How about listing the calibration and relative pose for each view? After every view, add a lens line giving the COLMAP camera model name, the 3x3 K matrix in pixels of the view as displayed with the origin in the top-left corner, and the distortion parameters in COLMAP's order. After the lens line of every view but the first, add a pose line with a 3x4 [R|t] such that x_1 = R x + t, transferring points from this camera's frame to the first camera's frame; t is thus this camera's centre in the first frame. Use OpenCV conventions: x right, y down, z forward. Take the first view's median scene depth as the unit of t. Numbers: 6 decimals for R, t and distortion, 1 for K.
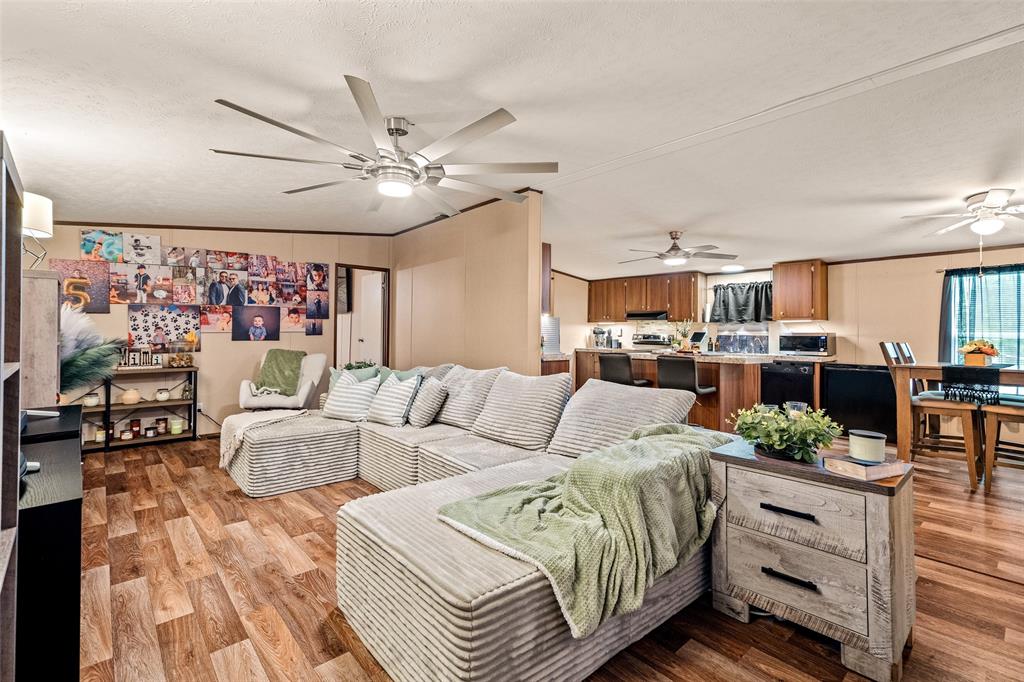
lens RADIAL K [[463.6, 0, 506.2], [0, 463.6, 331.6], [0, 0, 1]] dist [-0.002331, 0.000478]
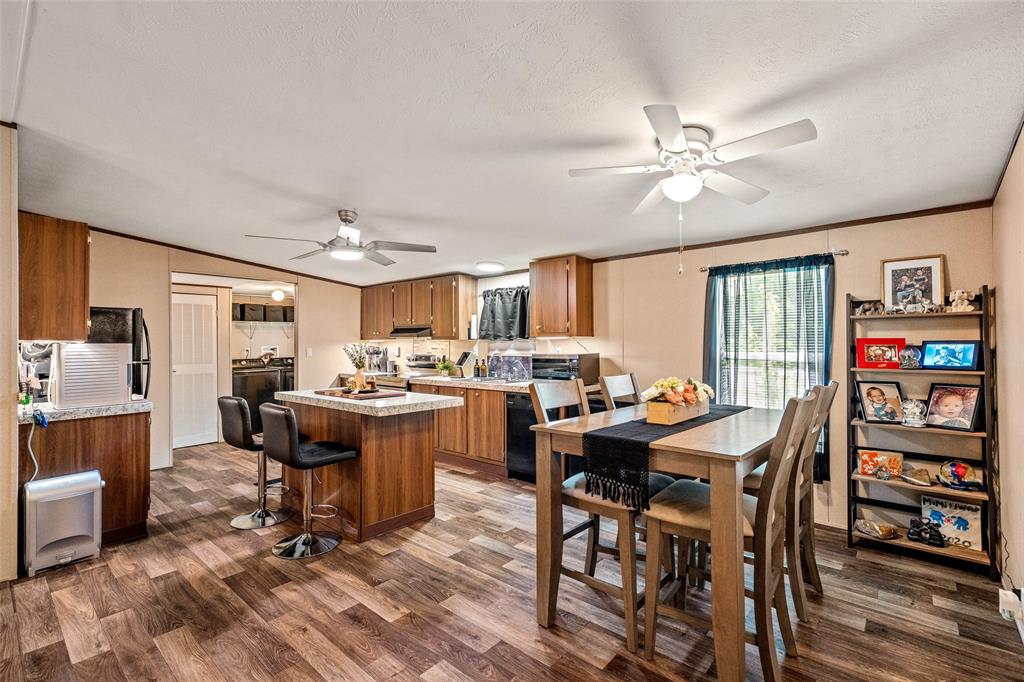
lens RADIAL K [[463.6, 0, 510.0], [0, 463.6, 341.2], [0, 0, 1]] dist [-0.002331, 0.000478]
pose [[0.990252, -0.019960, 0.137850, 0.400886], [0.019498, 0.999799, 0.004702, -0.020006], [-0.137916, -0.001968, 0.990442, 0.237293]]
